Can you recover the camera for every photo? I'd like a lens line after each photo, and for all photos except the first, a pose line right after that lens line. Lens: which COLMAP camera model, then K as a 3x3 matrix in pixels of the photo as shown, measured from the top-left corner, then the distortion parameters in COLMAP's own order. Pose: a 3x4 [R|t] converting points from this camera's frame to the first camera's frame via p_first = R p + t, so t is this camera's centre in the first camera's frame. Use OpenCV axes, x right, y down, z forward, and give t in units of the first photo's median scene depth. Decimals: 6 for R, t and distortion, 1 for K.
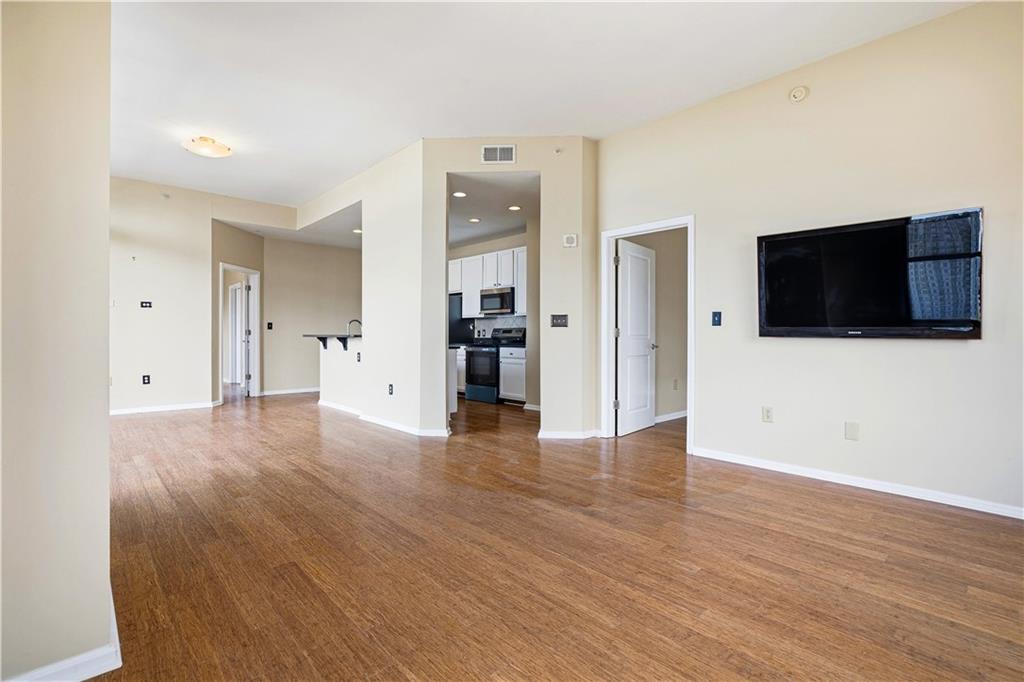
lens RADIAL K [[481.2, 0, 507.7], [0, 481.2, 343.4], [0, 0, 1]] dist [-0.009809, 0.000325]
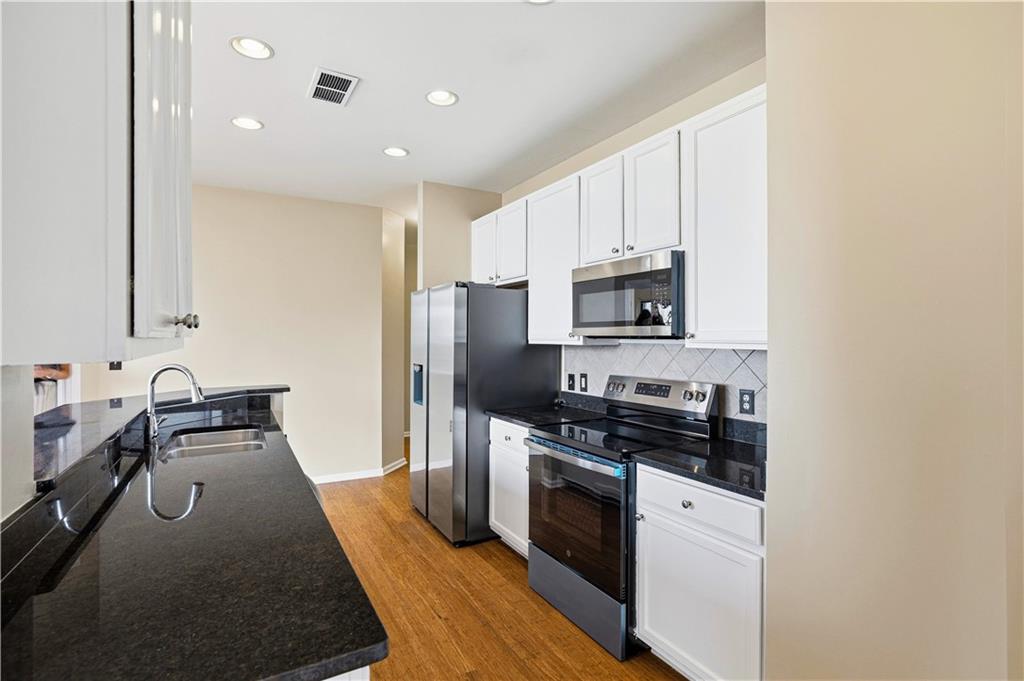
lens RADIAL K [[481.2, 0, 507.7], [0, 481.2, 342.9], [0, 0, 1]] dist [-0.009809, 0.000325]
pose [[0.976317, -0.001419, -0.216341, -0.026758], [-0.000093, 0.999976, -0.006982, -0.054472], [0.216345, 0.006836, 0.976293, 0.644365]]
